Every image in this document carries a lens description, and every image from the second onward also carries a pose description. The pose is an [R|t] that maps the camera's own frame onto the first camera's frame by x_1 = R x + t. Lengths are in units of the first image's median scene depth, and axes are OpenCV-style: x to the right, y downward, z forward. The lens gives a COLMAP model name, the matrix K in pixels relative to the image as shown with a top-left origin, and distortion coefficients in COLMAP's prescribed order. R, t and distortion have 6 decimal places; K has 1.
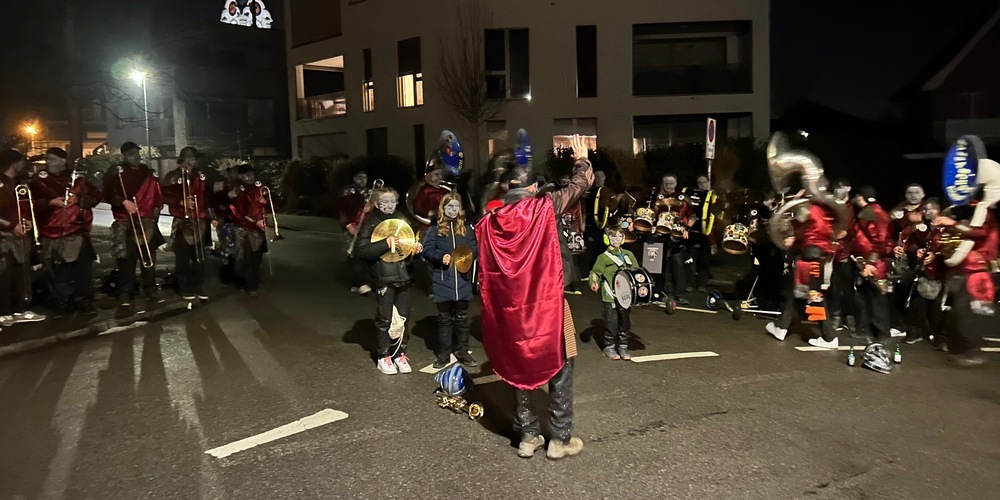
lens RADIAL K [[750.1, 0, 500.0], [0, 750.1, 250.0], [0, 0, 1]] dist [-0.003019, -0.002248]
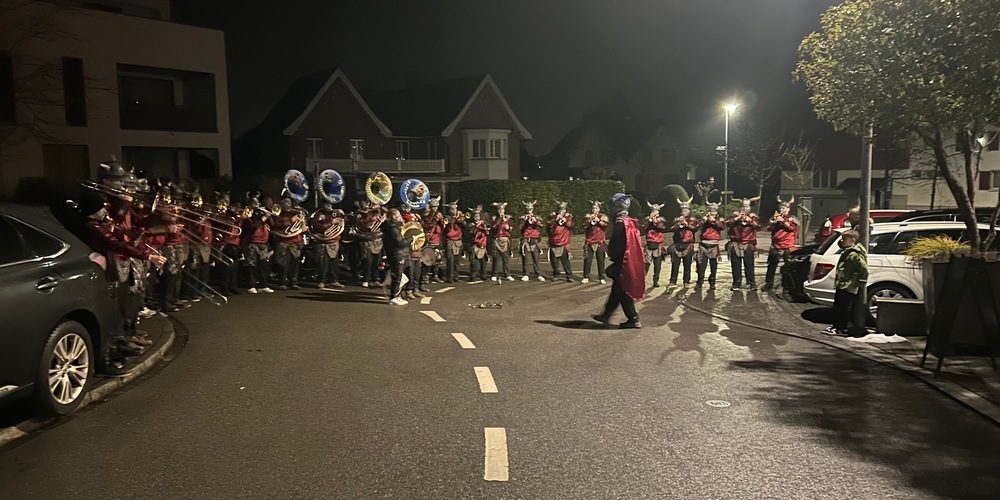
lens RADIAL K [[750.1, 0, 500.0], [0, 750.1, 250.0], [0, 0, 1]] dist [-0.003019, -0.002248]
pose [[0.529993, -0.065012, 0.845506, -0.459436], [0.091766, 0.995599, 0.019031, -0.000737], [-0.843022, 0.067502, 0.533626, -0.025373]]
